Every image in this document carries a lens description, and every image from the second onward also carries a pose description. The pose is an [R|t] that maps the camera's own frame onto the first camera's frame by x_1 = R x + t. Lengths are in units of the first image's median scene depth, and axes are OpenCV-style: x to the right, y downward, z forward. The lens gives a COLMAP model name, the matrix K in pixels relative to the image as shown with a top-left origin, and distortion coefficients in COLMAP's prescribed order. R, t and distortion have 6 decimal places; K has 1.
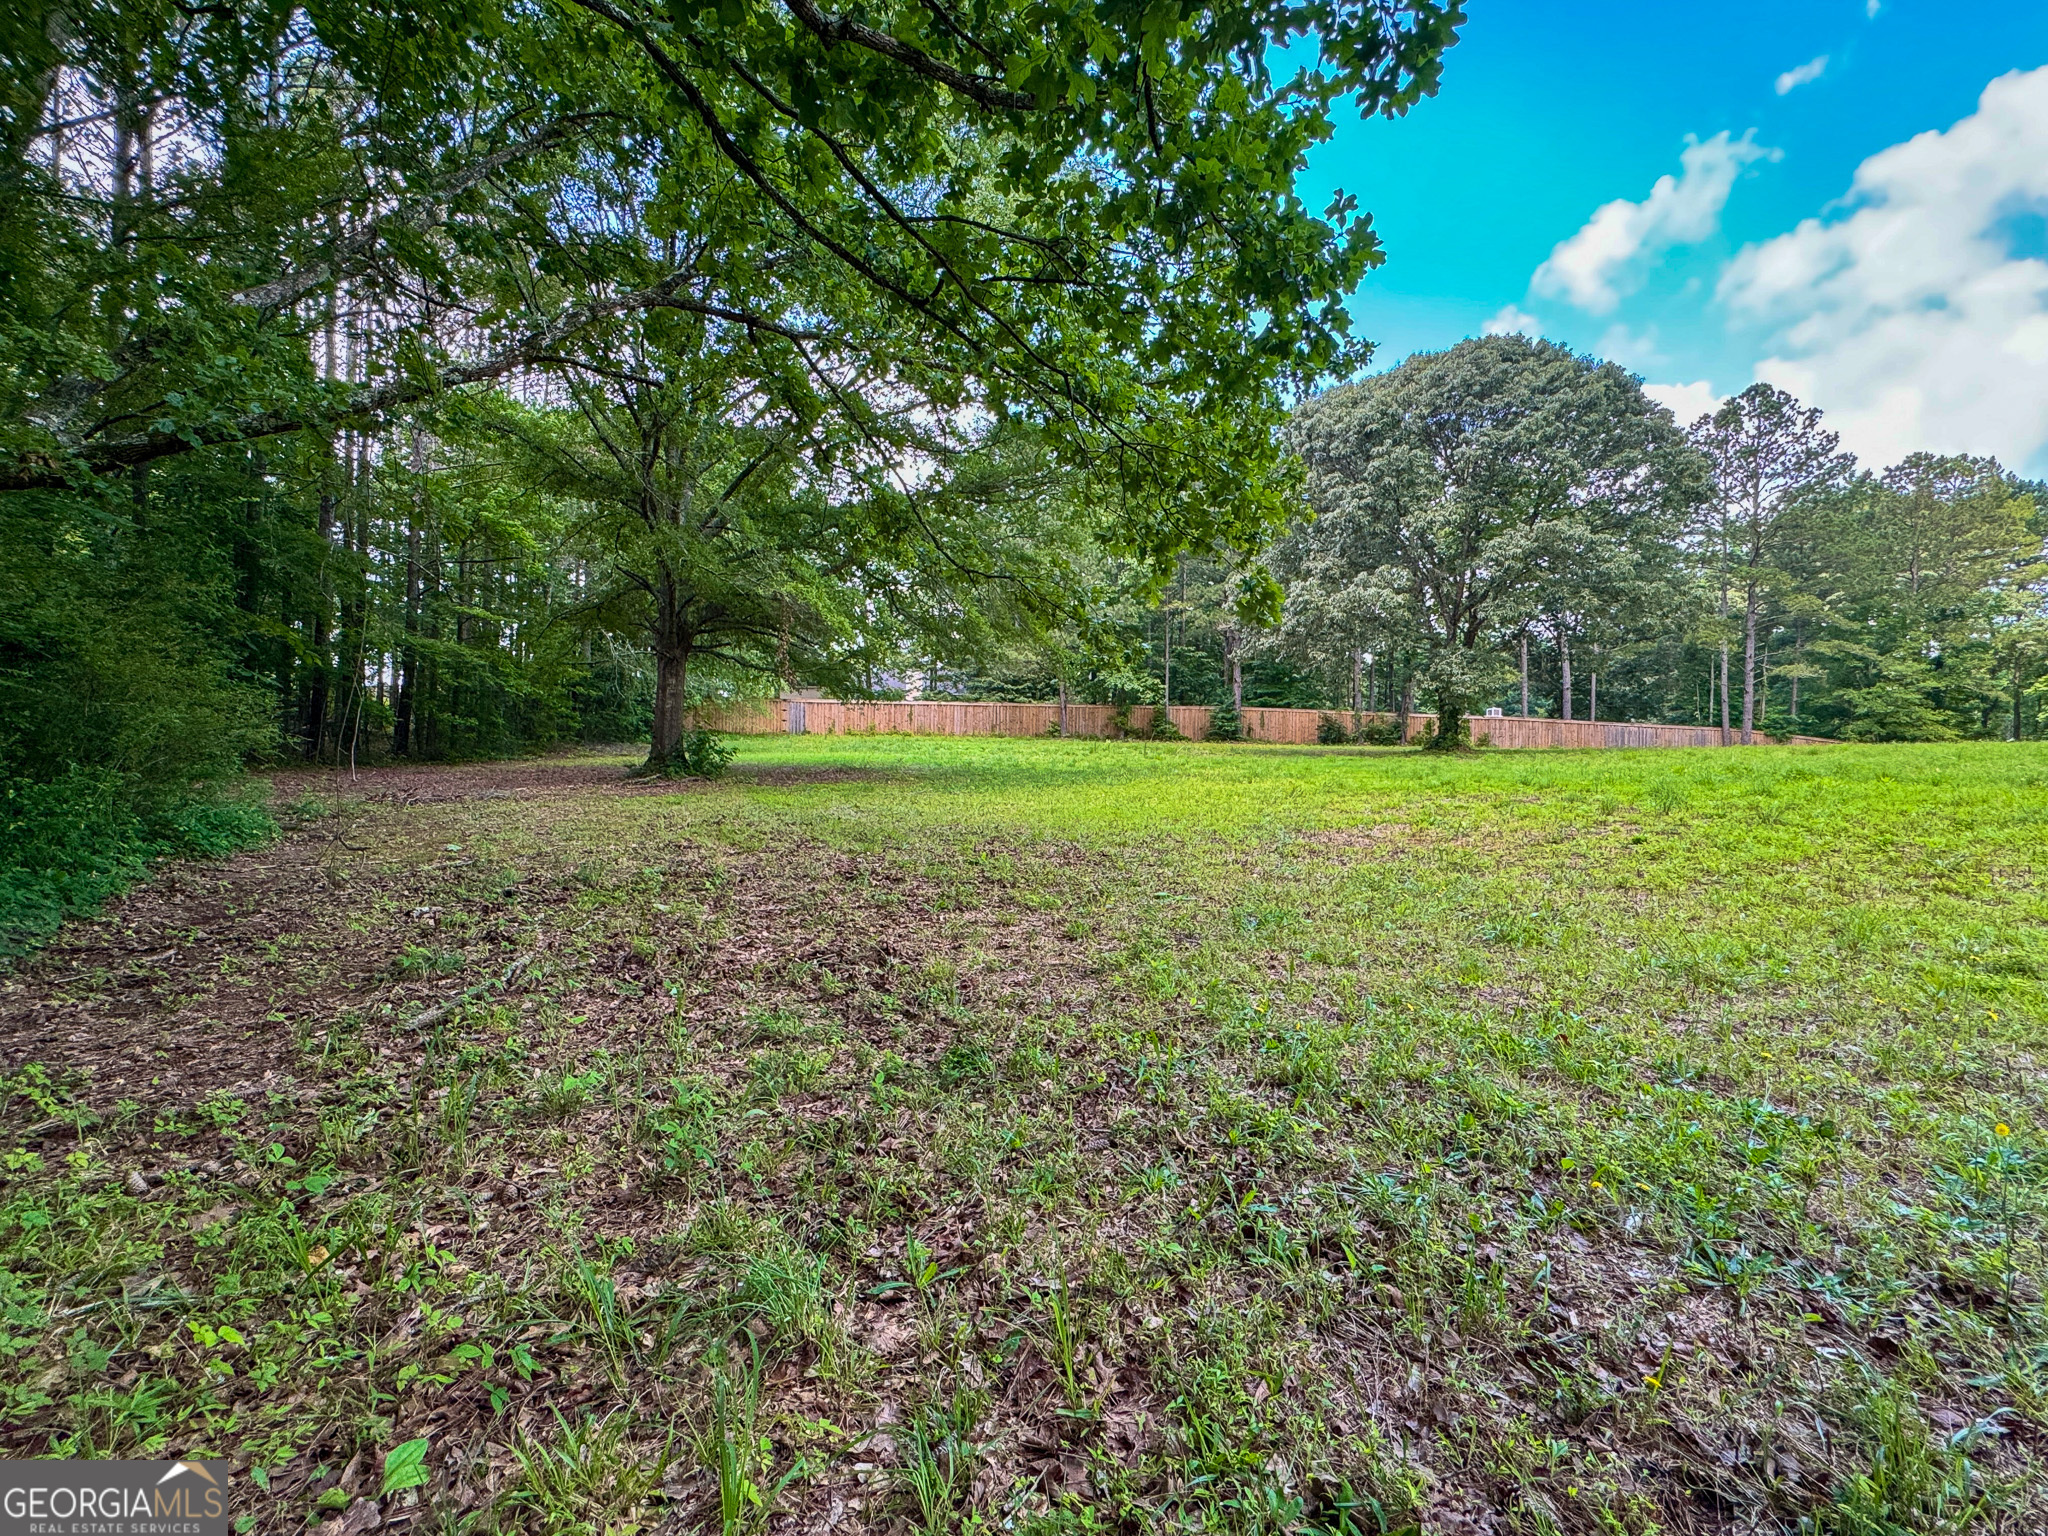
lens RADIAL K [[971.8, 0, 1020.0], [0, 971.8, 771.3], [0, 0, 1]] dist [-0.001122, -0.000236]
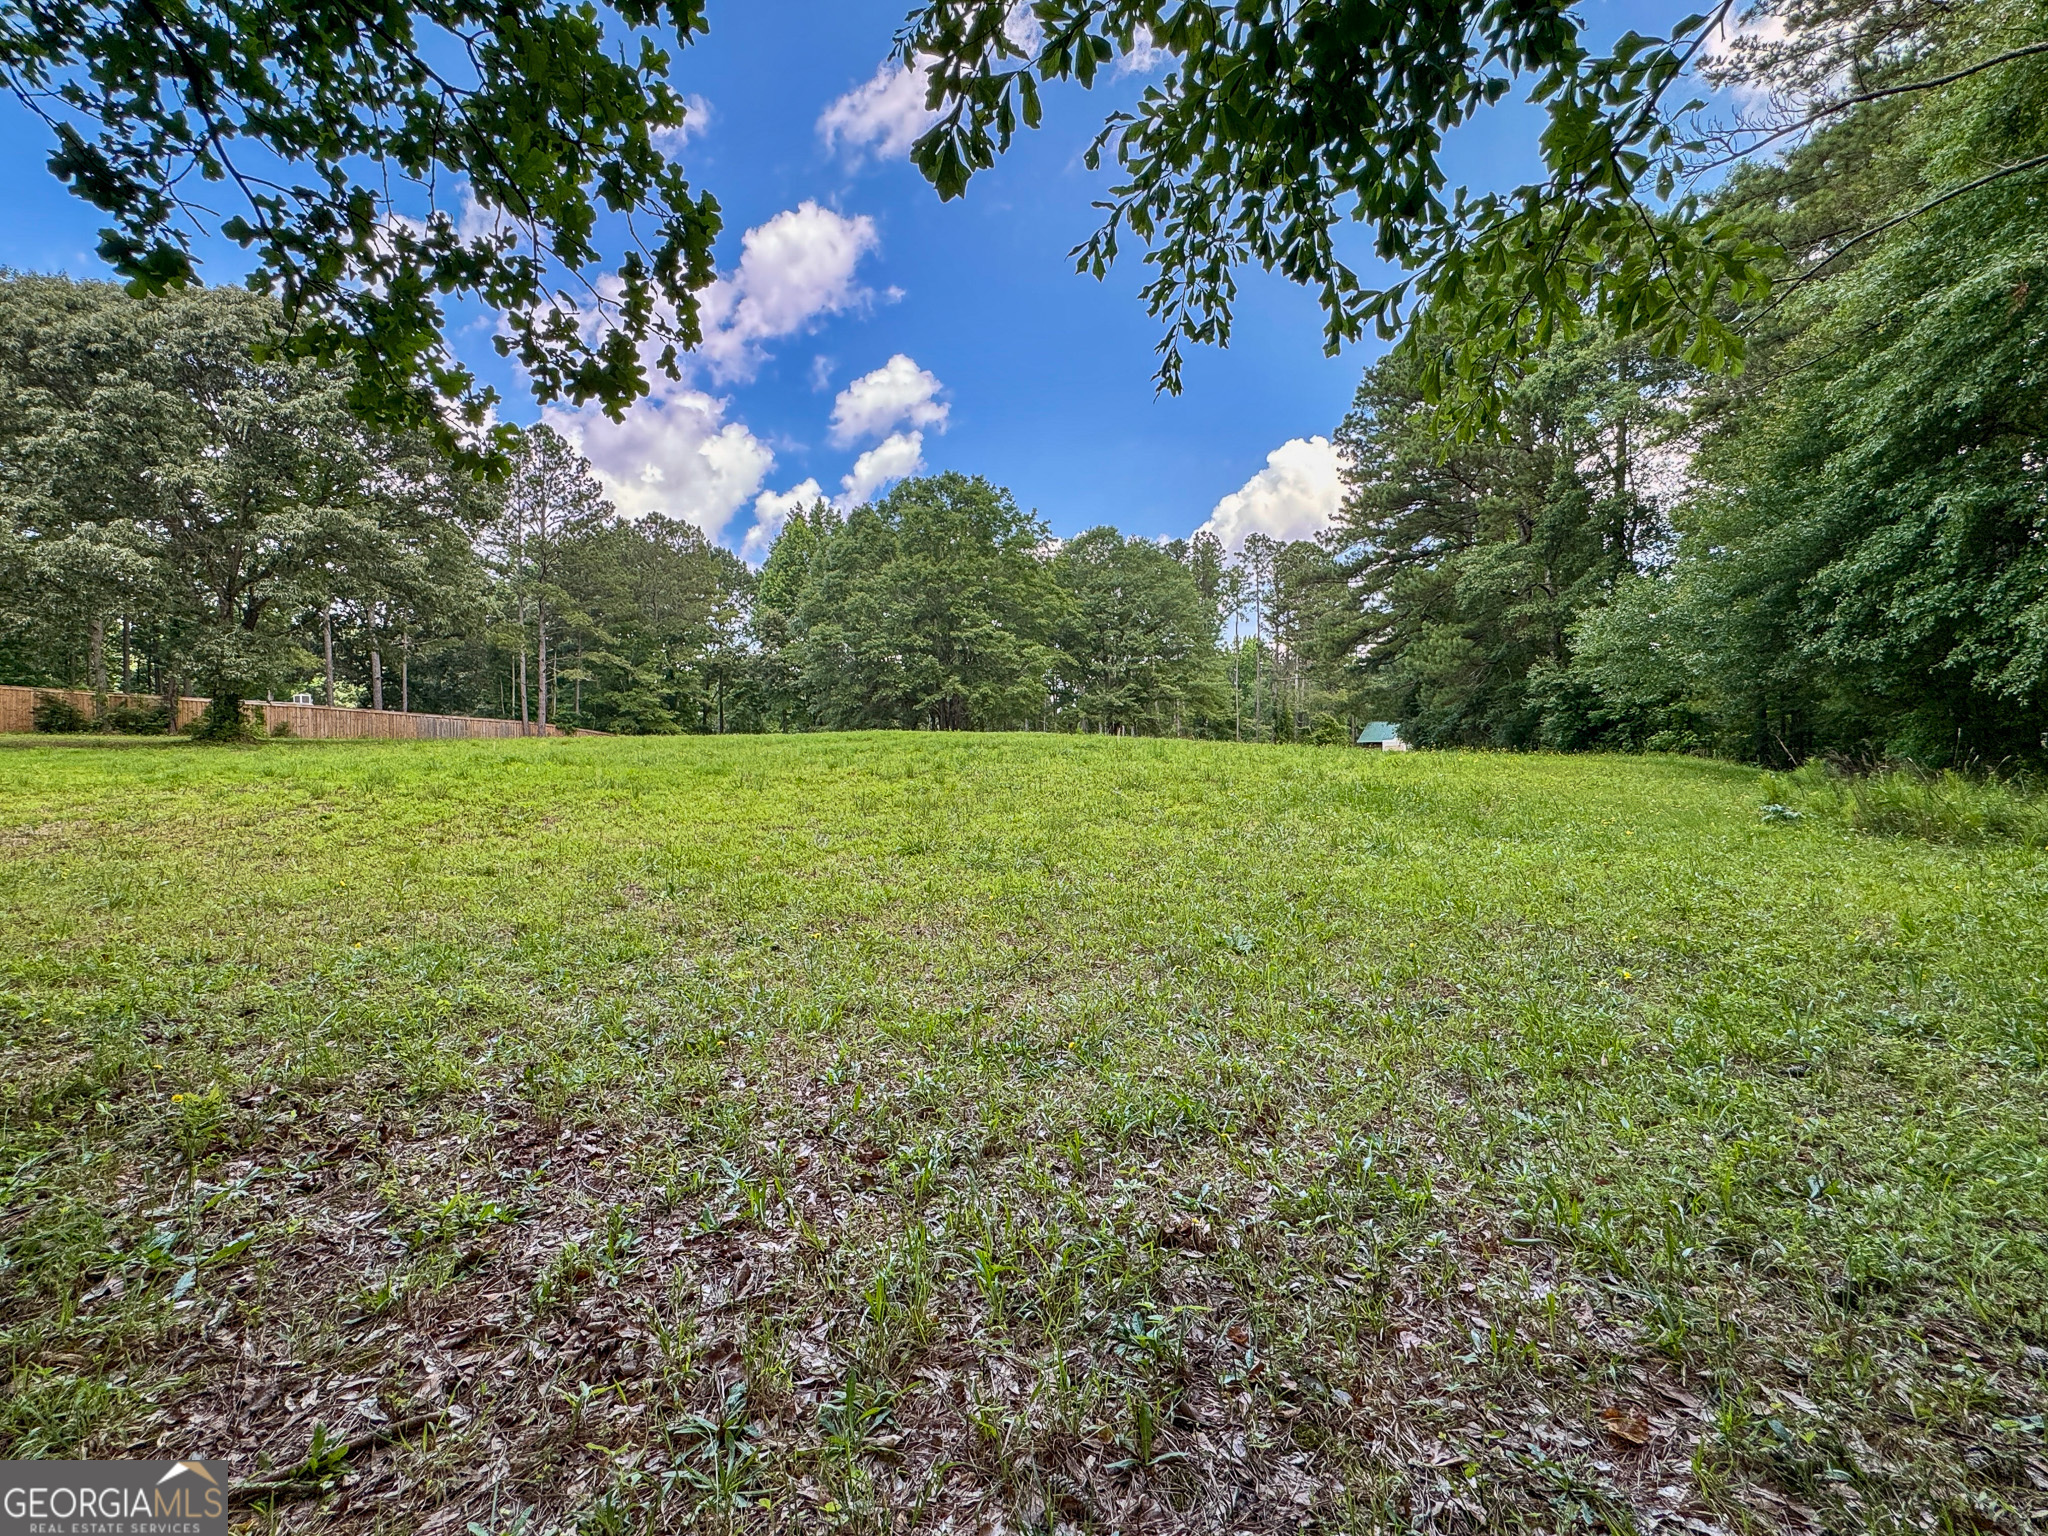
lens RADIAL K [[971.8, 0, 1020.0], [0, 971.8, 771.3], [0, 0, 1]] dist [-0.001122, -0.000236]
pose [[0.474151, -0.026398, 0.880048, 0.002281], [0.017628, 0.999635, 0.020488, 0.002480], [-0.880267, 0.005799, 0.474443, -0.150811]]
